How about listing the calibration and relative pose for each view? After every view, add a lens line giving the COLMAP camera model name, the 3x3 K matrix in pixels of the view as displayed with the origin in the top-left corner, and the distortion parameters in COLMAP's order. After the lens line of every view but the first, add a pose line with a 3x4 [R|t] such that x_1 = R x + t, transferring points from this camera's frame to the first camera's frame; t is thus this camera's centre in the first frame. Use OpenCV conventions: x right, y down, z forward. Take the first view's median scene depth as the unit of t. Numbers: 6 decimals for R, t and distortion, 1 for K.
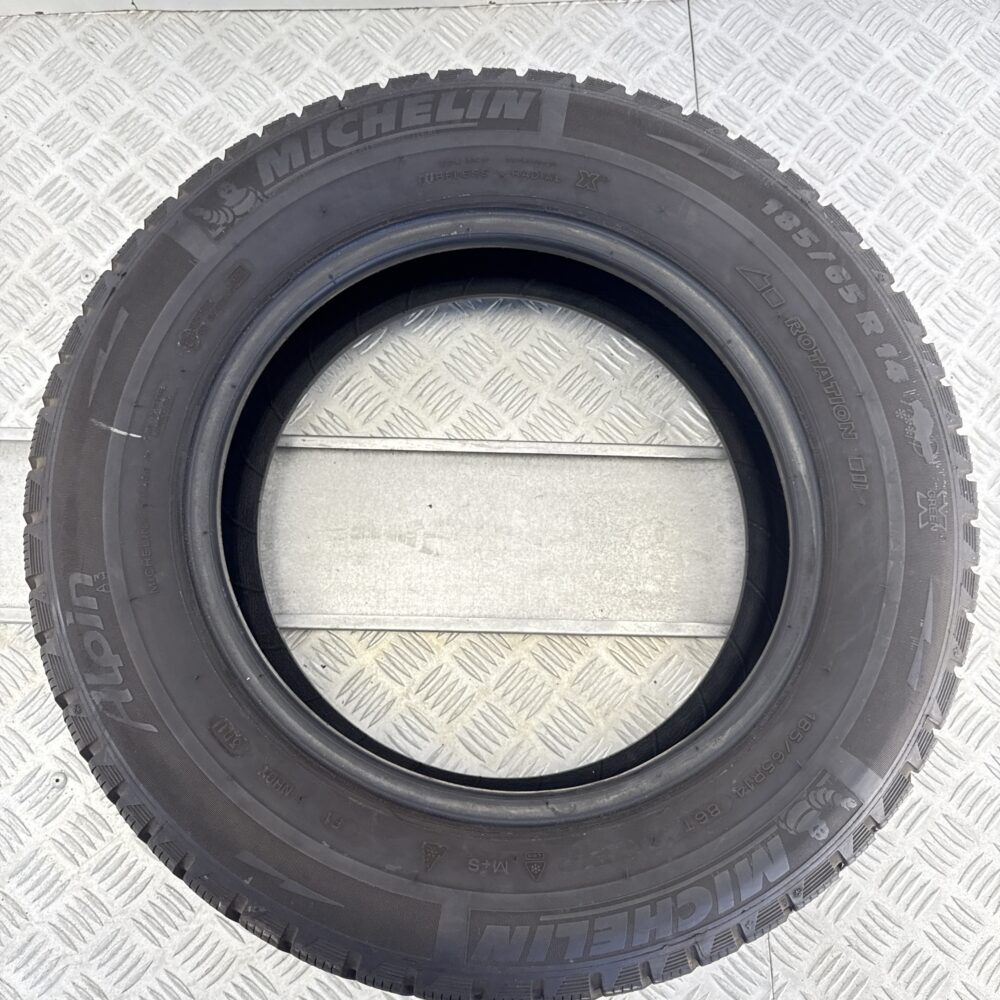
lens RADIAL K [[913.4, 0, 505.1], [0, 913.4, 495.7], [0, 0, 1]] dist [0.112830, -0.217586]
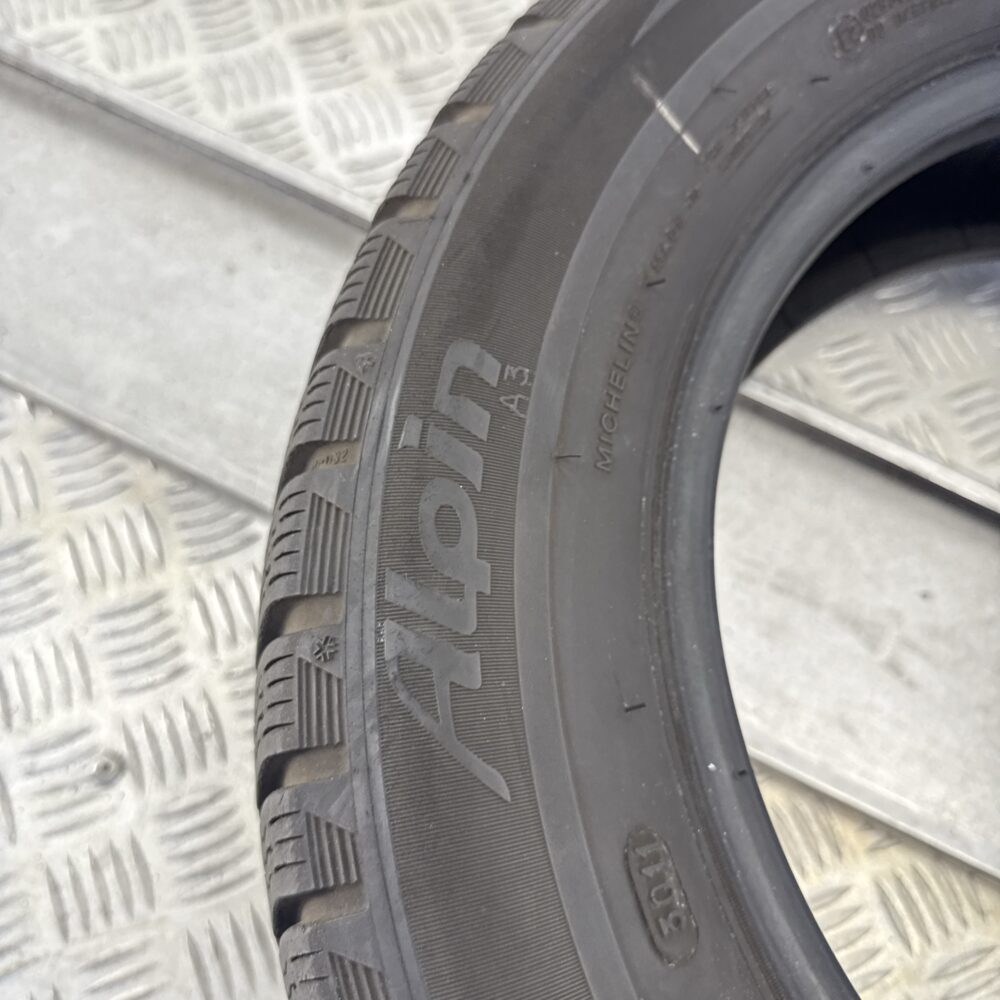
lens RADIAL K [[913.4, 0, 505.1], [0, 913.4, 495.7], [0, 0, 1]] dist [0.112830, -0.217586]
pose [[0.904556, 0.412903, -0.106251, -0.337311], [-0.424715, 0.894482, -0.139712, 0.173517], [0.037352, 0.171503, 0.984475, 0.545603]]
